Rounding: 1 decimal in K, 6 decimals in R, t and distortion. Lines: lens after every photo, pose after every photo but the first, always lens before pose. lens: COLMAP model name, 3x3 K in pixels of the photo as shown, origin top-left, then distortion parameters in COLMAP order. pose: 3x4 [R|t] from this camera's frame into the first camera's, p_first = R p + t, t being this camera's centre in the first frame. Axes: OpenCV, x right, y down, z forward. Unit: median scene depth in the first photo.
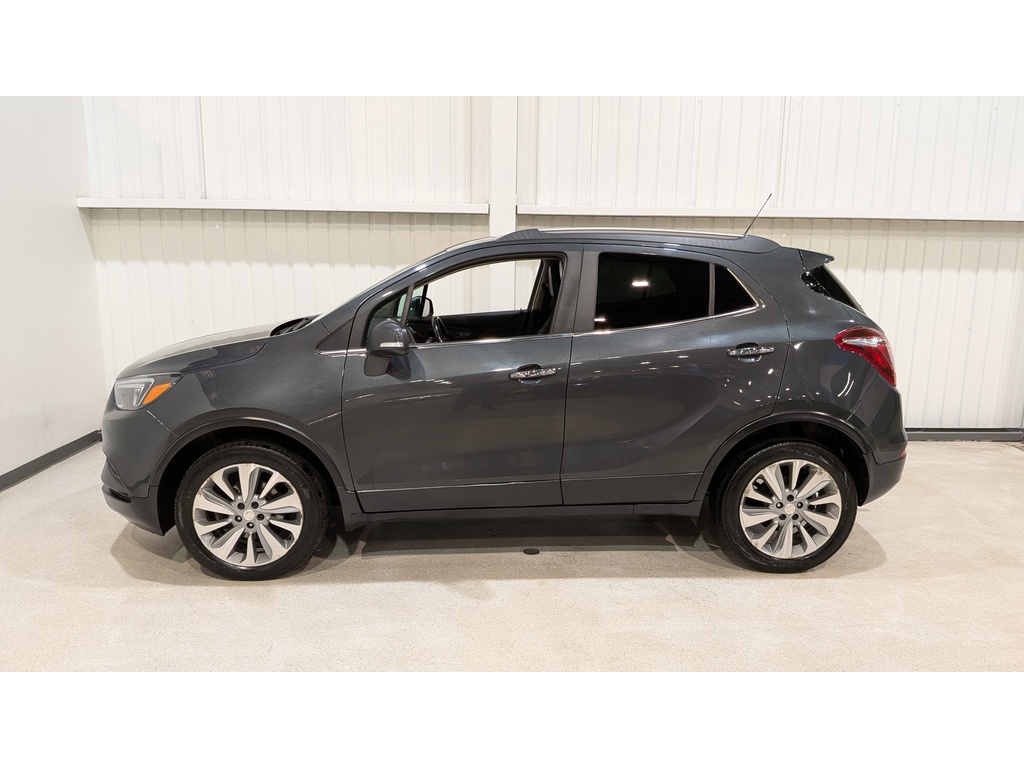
lens RADIAL K [[742.0, 0, 503.1], [0, 742.0, 379.5], [0, 0, 1]] dist [0.066615, -0.108308]
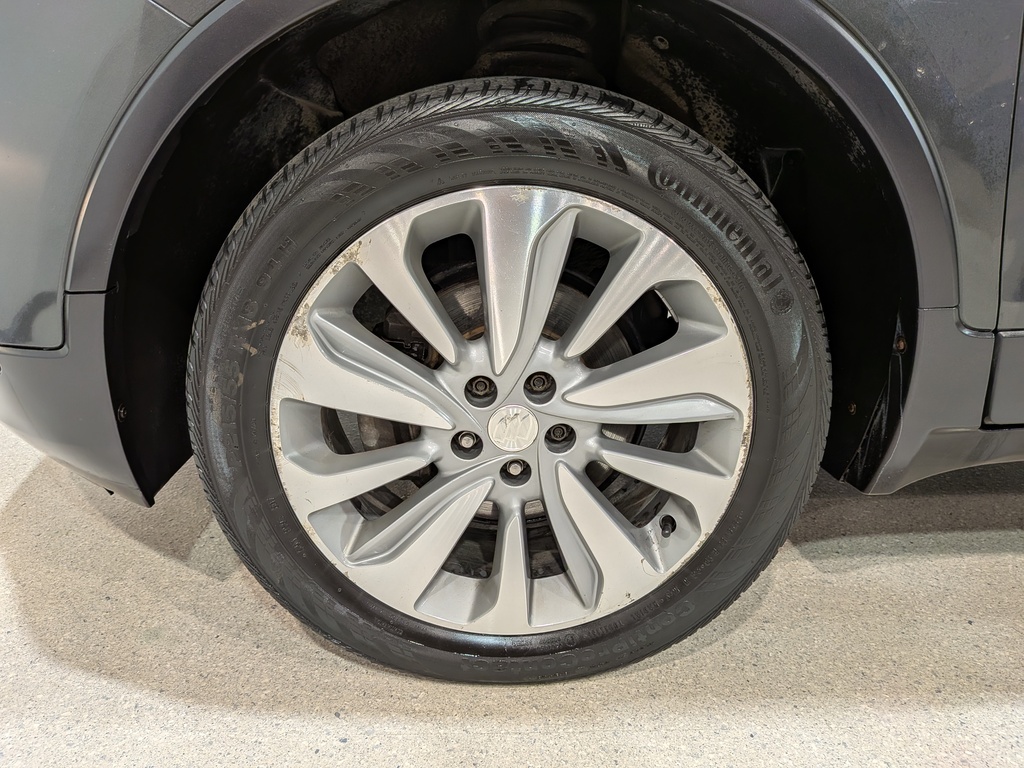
lens RADIAL K [[742.0, 0, 510.4], [0, 742.0, 388.1], [0, 0, 1]] dist [0.066615, -0.108308]
pose [[0.999958, 0.006777, 0.006175, -0.342687], [-0.007747, 0.984746, 0.173823, 0.129474], [-0.004903, -0.173864, 0.984757, 0.778404]]
